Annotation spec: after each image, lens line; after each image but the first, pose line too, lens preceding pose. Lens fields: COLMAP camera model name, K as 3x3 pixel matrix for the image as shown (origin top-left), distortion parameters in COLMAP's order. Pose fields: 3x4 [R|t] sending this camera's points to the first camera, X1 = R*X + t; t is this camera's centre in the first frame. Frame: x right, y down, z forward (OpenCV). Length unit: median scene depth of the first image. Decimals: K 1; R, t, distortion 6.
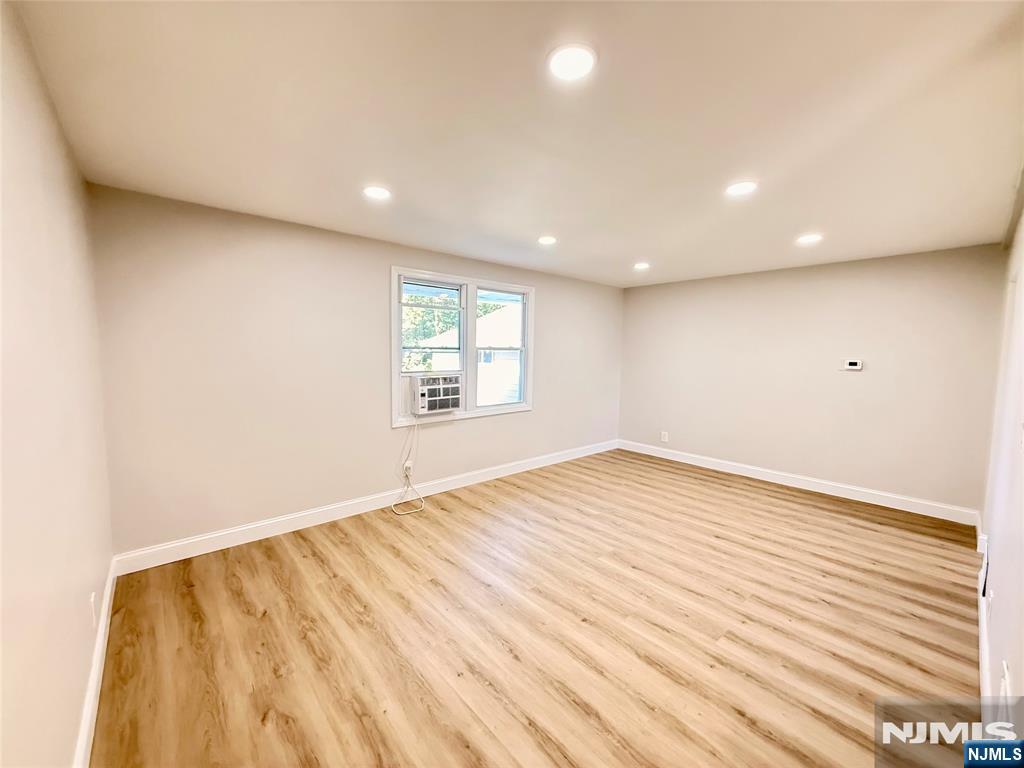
lens RADIAL K [[409.0, 0, 512.0], [0, 409.0, 384.0], [0, 0, 1]] dist [-0.001013, 0.000019]
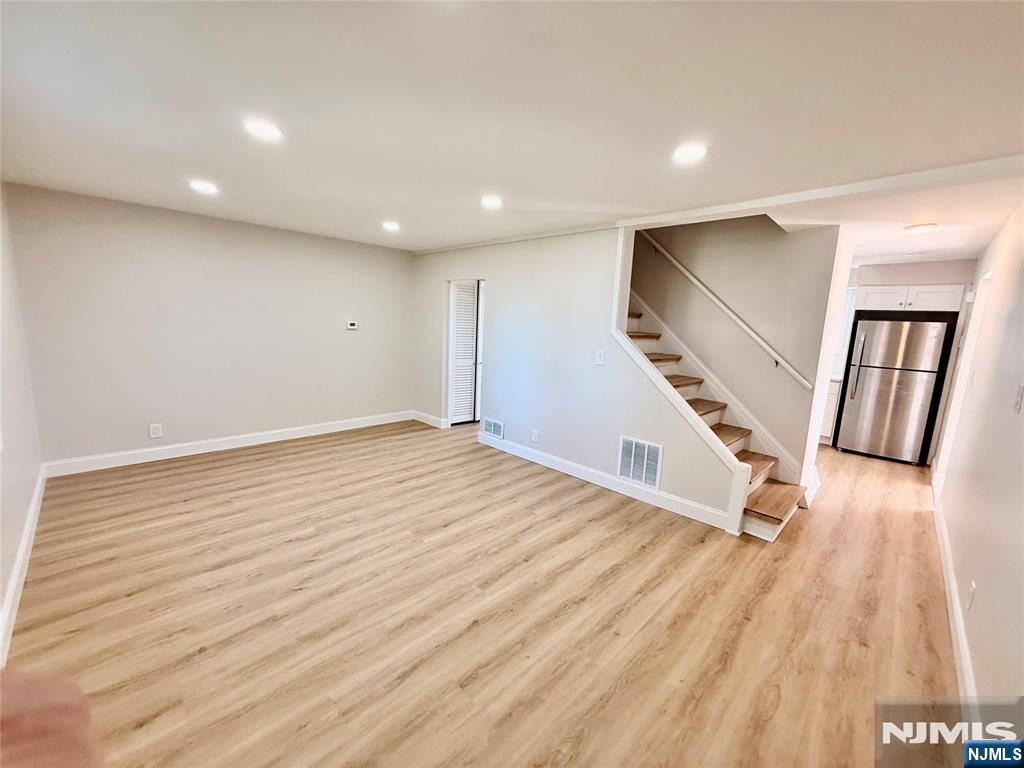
lens RADIAL K [[409.0, 0, 512.0], [0, 409.0, 384.0], [0, 0, 1]] dist [-0.001013, 0.000019]
pose [[-0.068435, -0.171819, 0.982749, -0.602662], [0.036639, 0.983961, 0.174583, -0.088415], [-0.996983, 0.047955, -0.061042, 0.736052]]
